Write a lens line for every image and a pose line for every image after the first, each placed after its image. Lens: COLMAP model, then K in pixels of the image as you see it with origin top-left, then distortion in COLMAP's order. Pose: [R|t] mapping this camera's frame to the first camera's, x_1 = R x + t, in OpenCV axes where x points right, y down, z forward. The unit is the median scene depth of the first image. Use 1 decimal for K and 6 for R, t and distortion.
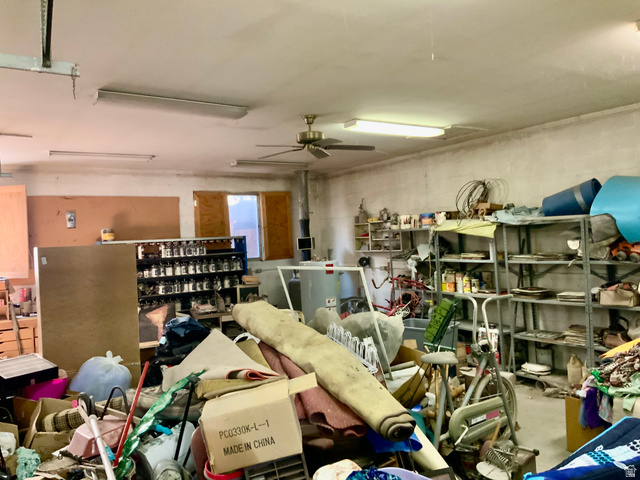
lens RADIAL K [[537.5, 0, 320.0], [0, 537.5, 240.0], [0, 0, 1]] dist [0.064569, -0.150419]
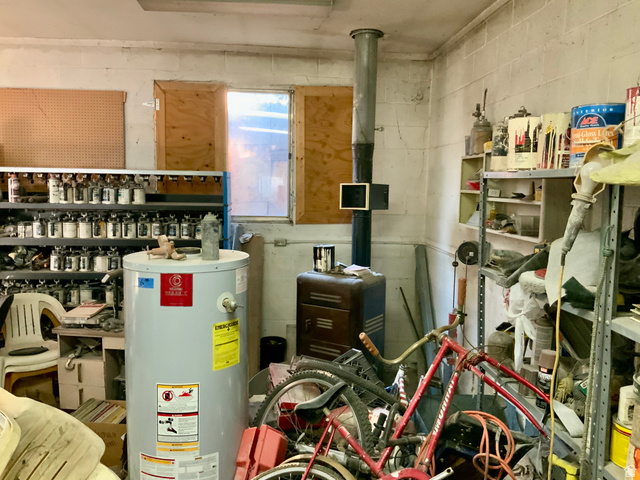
lens RADIAL K [[537.5, 0, 320.0], [0, 537.5, 240.0], [0, 0, 1]] dist [0.064569, -0.150419]
pose [[0.873037, 0.112326, -0.474541, 0.174330], [-0.061733, 0.990739, 0.120938, -0.010654], [0.483731, -0.076288, 0.871886, 0.610006]]
